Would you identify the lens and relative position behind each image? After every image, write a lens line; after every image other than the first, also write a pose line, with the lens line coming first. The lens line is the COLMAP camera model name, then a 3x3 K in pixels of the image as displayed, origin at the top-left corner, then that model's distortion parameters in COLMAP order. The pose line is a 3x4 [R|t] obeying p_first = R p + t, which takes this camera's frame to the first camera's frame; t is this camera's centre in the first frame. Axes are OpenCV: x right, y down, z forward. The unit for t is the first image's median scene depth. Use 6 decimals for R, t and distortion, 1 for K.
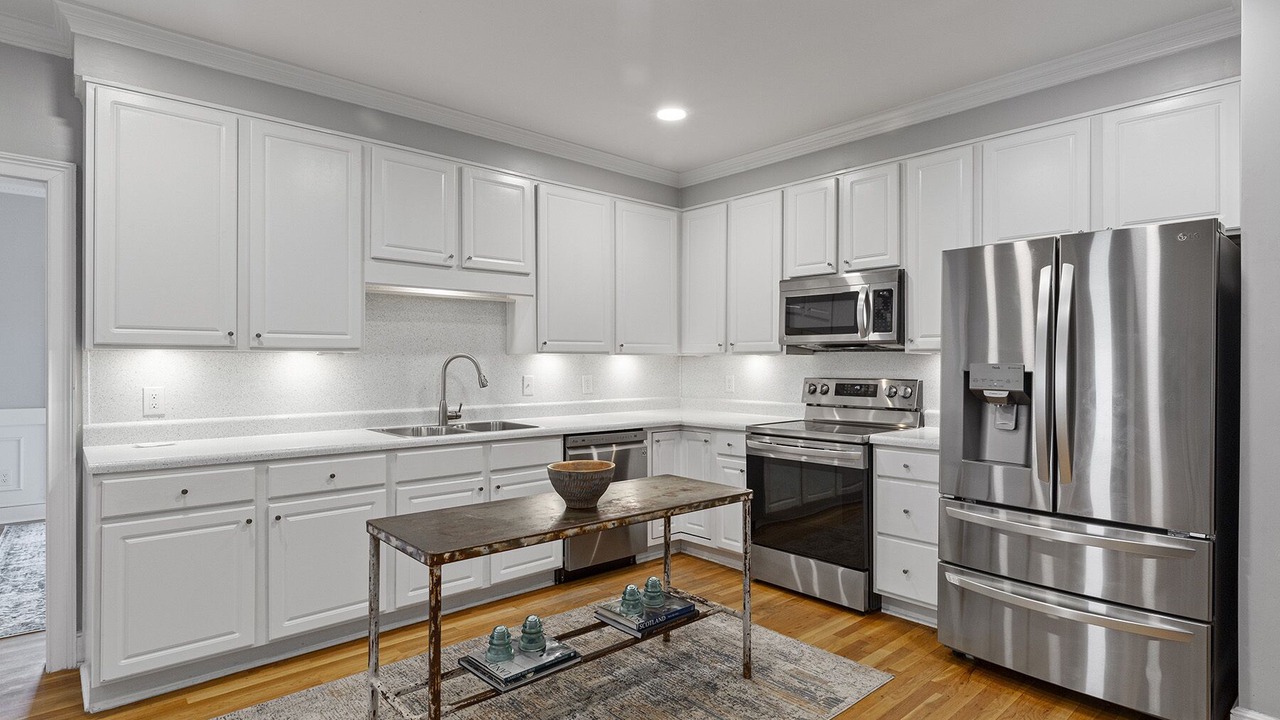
lens RADIAL K [[655.3, 0, 635.2], [0, 655.3, 356.5], [0, 0, 1]] dist [0.002620, -0.000045]
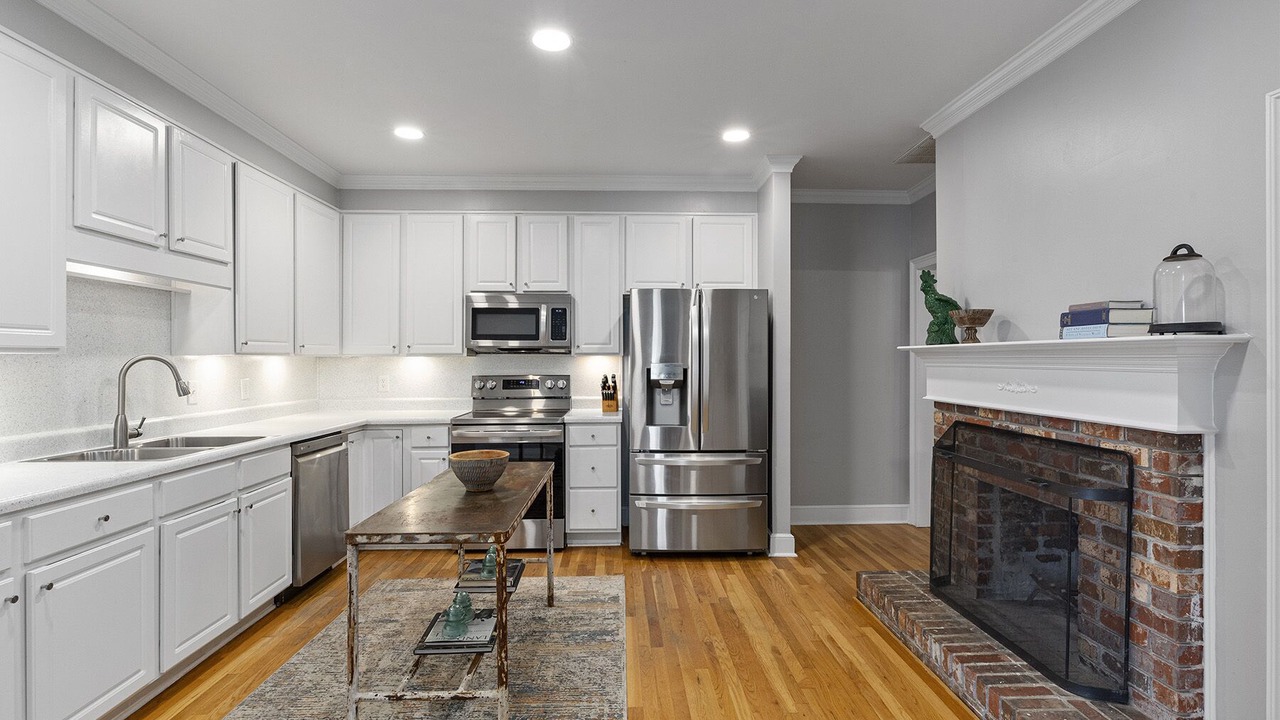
lens RADIAL K [[628.6, 0, 637.3], [0, 628.6, 353.5], [0, 0, 1]] dist [-0.000174, -0.000222]
pose [[0.641826, 0.004455, 0.766837, -0.475573], [-0.002379, 0.999990, -0.003818, -0.004739], [-0.766846, 0.000626, 0.641830, 0.048884]]
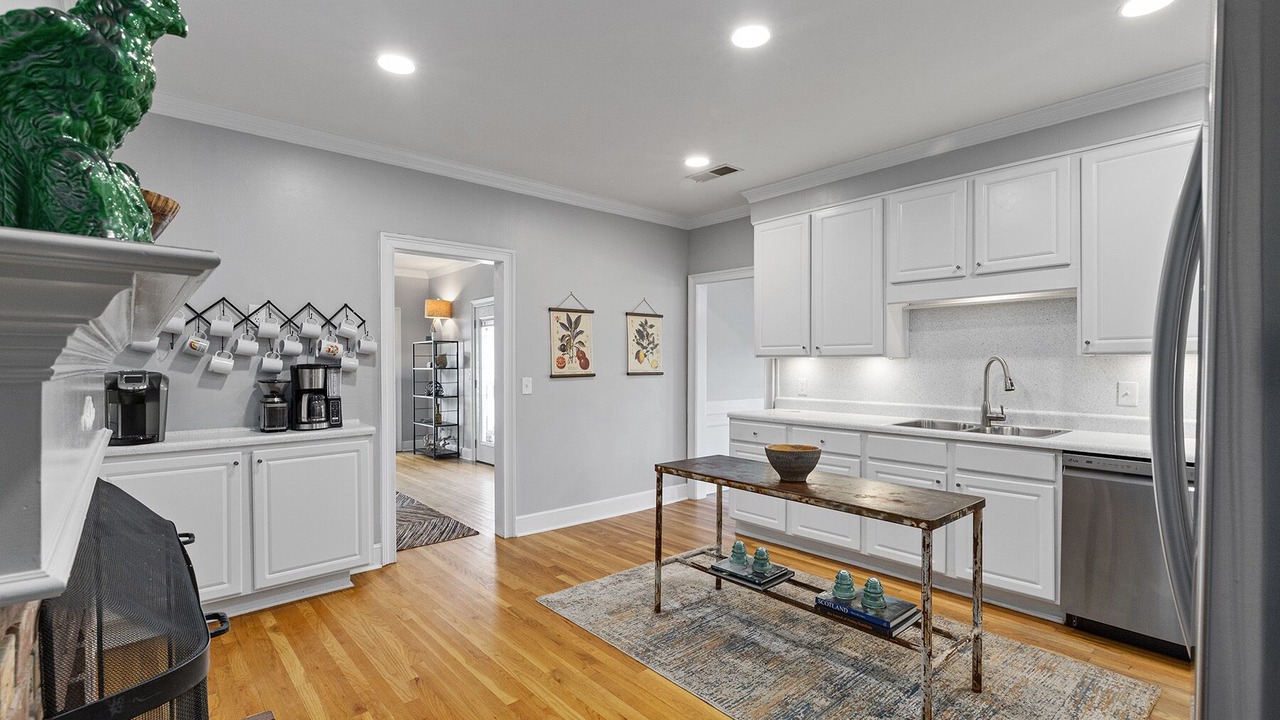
lens RADIAL K [[569.1, 0, 632.5], [0, 569.1, 362.9], [0, 0, 1]] dist [0.001964, 0.000412]
pose [[-0.011745, -0.000190, -0.999931, 0.632848], [0.006128, 0.999981, -0.000262, 0.002009], [0.999912, -0.006131, -0.011743, 0.446962]]
